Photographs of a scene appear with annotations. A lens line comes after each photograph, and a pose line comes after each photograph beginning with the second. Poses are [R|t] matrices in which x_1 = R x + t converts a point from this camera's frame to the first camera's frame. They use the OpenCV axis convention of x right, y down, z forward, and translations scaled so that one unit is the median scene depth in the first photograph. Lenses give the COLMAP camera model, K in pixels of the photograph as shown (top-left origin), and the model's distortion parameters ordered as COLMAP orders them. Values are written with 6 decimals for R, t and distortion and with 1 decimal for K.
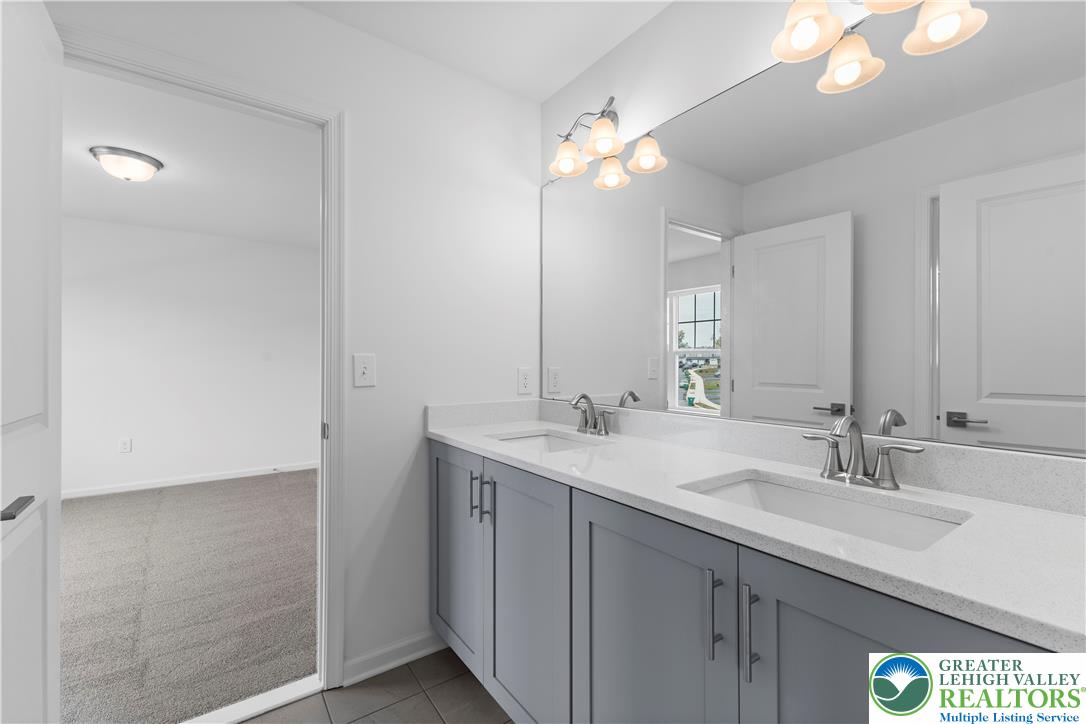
lens RADIAL K [[471.8, 0, 534.6], [0, 471.8, 355.6], [0, 0, 1]] dist [0.012895, -0.002179]
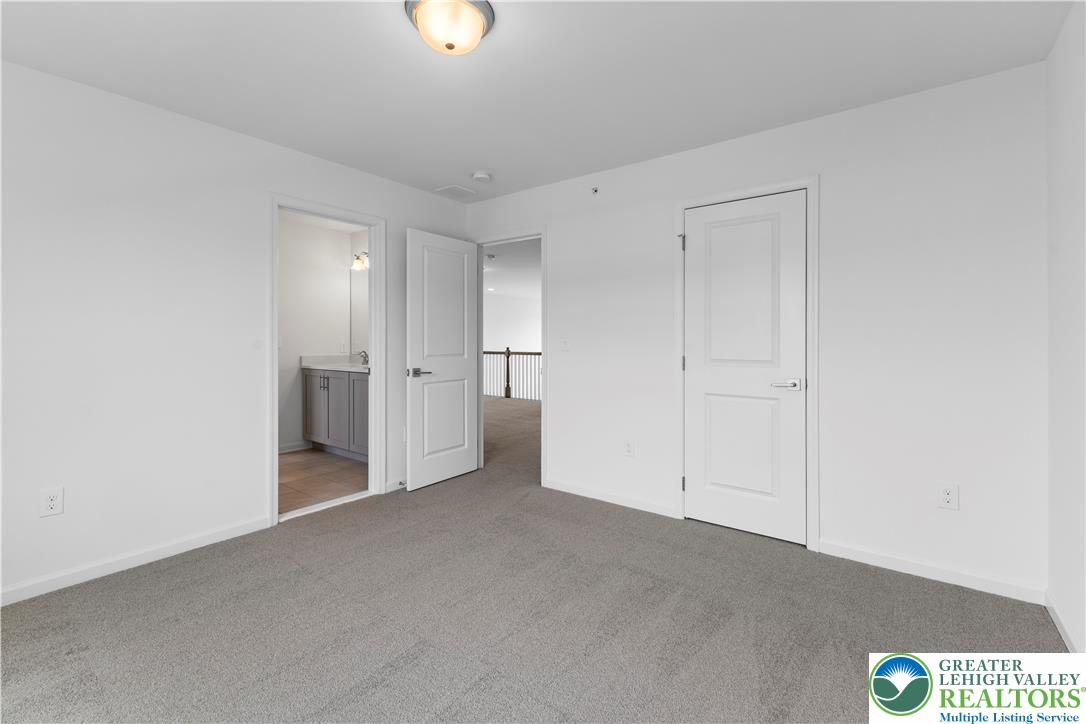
lens RADIAL K [[471.8, 0, 543.8], [0, 471.8, 358.8], [0, 0, 1]] dist [0.012895, -0.002179]
pose [[0.955489, -0.001455, 0.295024, 0.285000], [-0.003826, 0.999843, 0.017322, 0.075080], [-0.295002, -0.017680, 0.955333, -1.932913]]
